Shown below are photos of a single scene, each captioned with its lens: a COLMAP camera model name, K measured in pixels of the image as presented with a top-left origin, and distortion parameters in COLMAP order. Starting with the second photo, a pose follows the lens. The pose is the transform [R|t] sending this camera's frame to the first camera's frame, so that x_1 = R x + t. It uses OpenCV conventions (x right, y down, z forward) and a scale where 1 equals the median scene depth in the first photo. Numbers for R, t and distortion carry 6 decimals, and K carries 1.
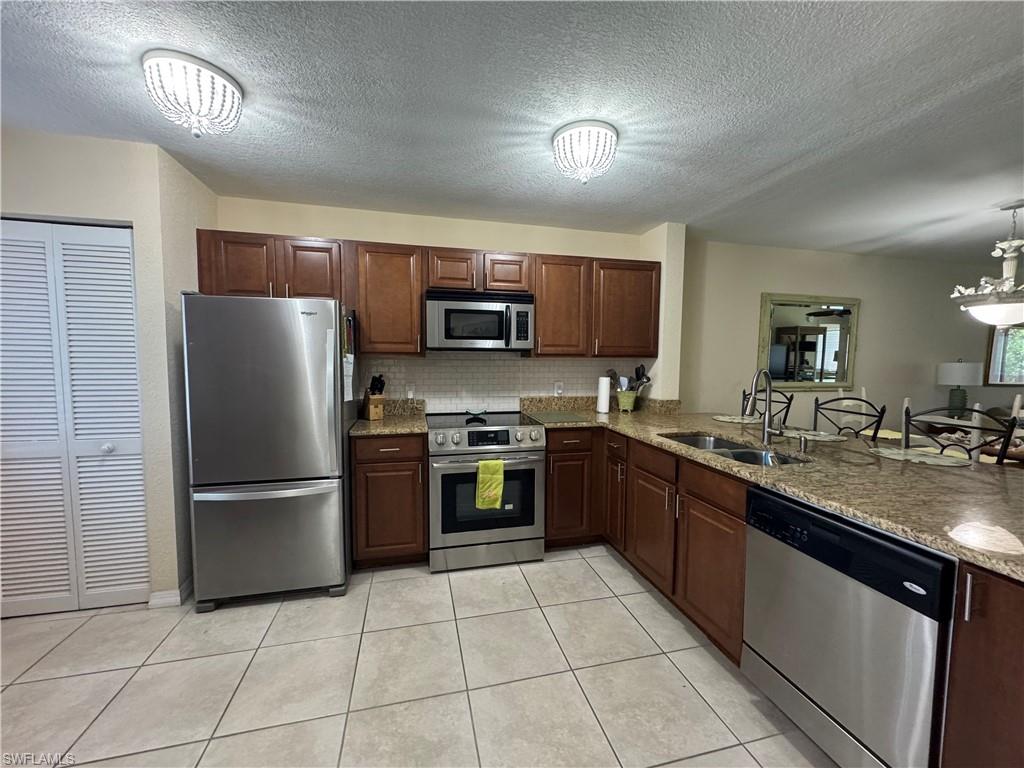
lens RADIAL K [[406.6, 0, 511.2], [0, 406.6, 385.5], [0, 0, 1]] dist [0.000273, -0.000426]
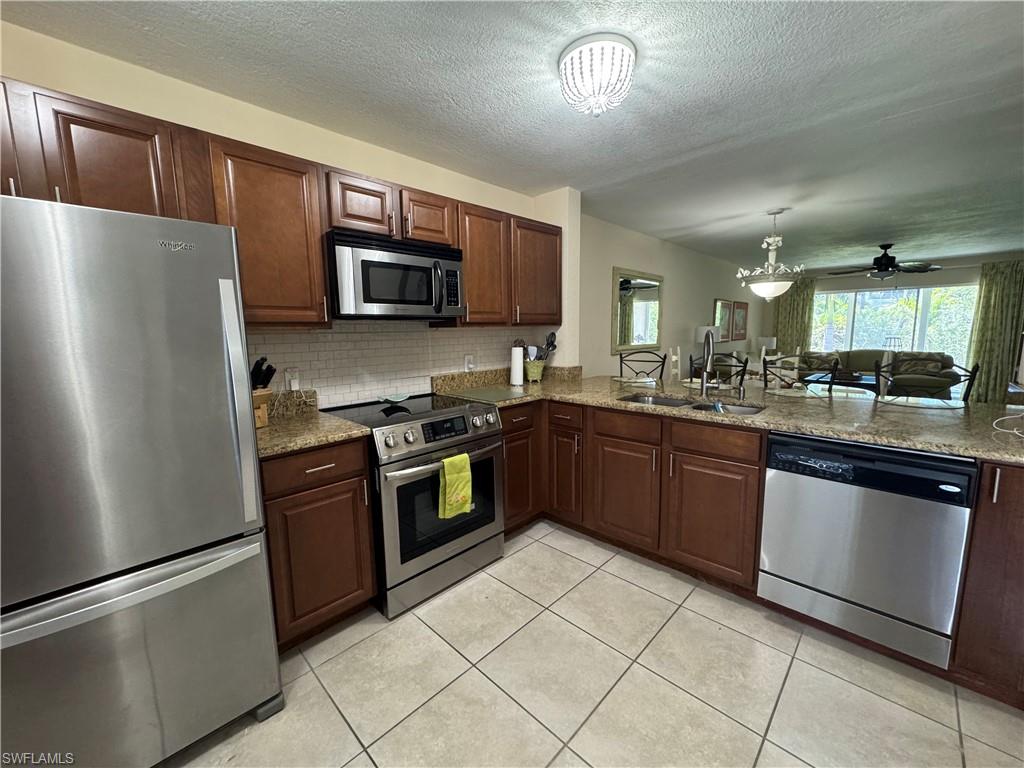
lens RADIAL K [[406.6, 0, 509.5], [0, 406.6, 385.0], [0, 0, 1]] dist [0.000273, -0.000426]
pose [[0.848848, -0.093796, 0.520249, -0.331638], [0.062786, 0.995056, 0.076955, -0.008612], [-0.524895, -0.032659, 0.850540, 0.247606]]
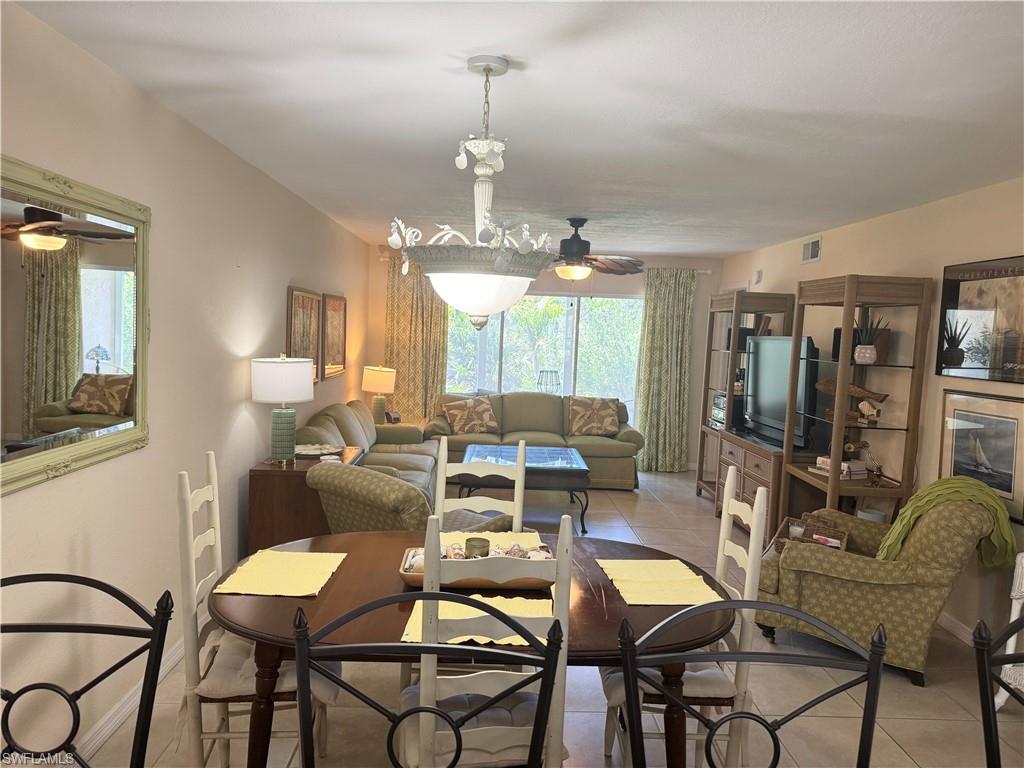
lens RADIAL K [[718.2, 0, 513.4], [0, 718.2, 389.2], [0, 0, 1]] dist [0.064062, -0.000414]
pose [[0.207820, -0.085161, 0.974453, 0.362854], [0.036150, 0.996191, 0.079351, -0.125038], [-0.977499, 0.018735, 0.210107, 0.763769]]
